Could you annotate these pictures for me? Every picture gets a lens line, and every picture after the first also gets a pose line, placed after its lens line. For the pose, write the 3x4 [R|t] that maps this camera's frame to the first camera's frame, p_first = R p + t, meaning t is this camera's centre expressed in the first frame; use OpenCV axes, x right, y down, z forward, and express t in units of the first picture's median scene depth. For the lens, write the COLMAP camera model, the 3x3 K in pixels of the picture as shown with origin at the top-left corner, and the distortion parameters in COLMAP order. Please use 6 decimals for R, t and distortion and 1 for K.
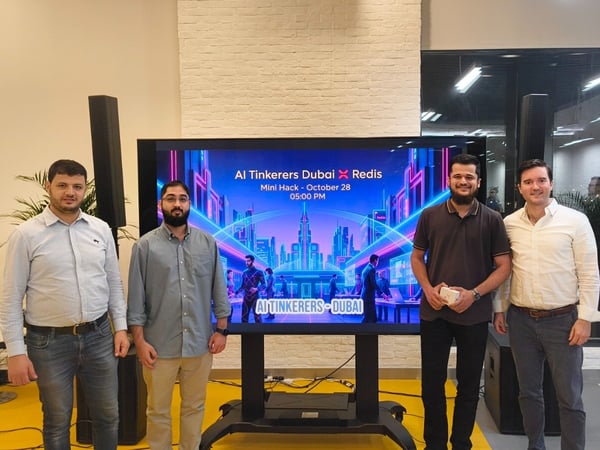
lens RADIAL K [[543.6, 0, 332.2], [0, 543.6, 218.1], [0, 0, 1]] dist [0.055185, -0.071902]
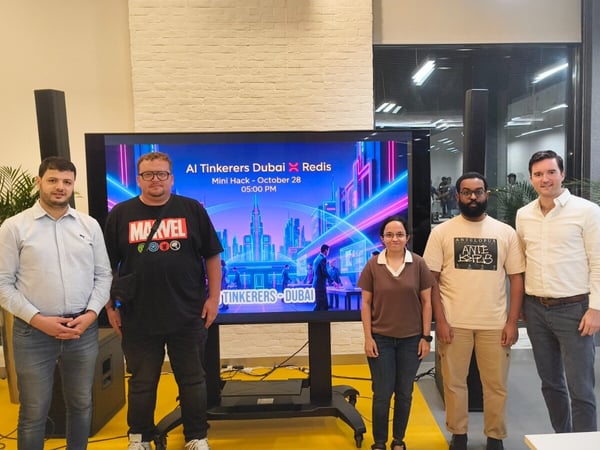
lens RADIAL K [[543.6, 0, 341.3], [0, 543.6, 219.6], [0, 0, 1]] dist [0.055185, -0.071902]
pose [[0.997497, -0.014945, 0.069106, 0.036203], [0.013497, 0.999680, 0.021381, -0.002293], [-0.069404, -0.020395, 0.997380, -0.031018]]
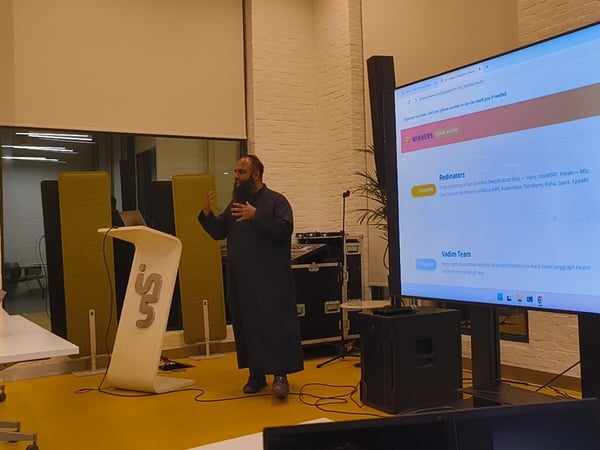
lens RADIAL K [[687.2, 0, 393.6], [0, 687.2, 214.8], [0, 0, 1]] dist [-0.005045, 0.000000]
pose [[0.601531, -0.033462, -0.798148, 0.596954], [-0.003760, 0.998993, -0.044716, 0.122245], [0.798840, 0.029899, 0.600800, 0.278930]]
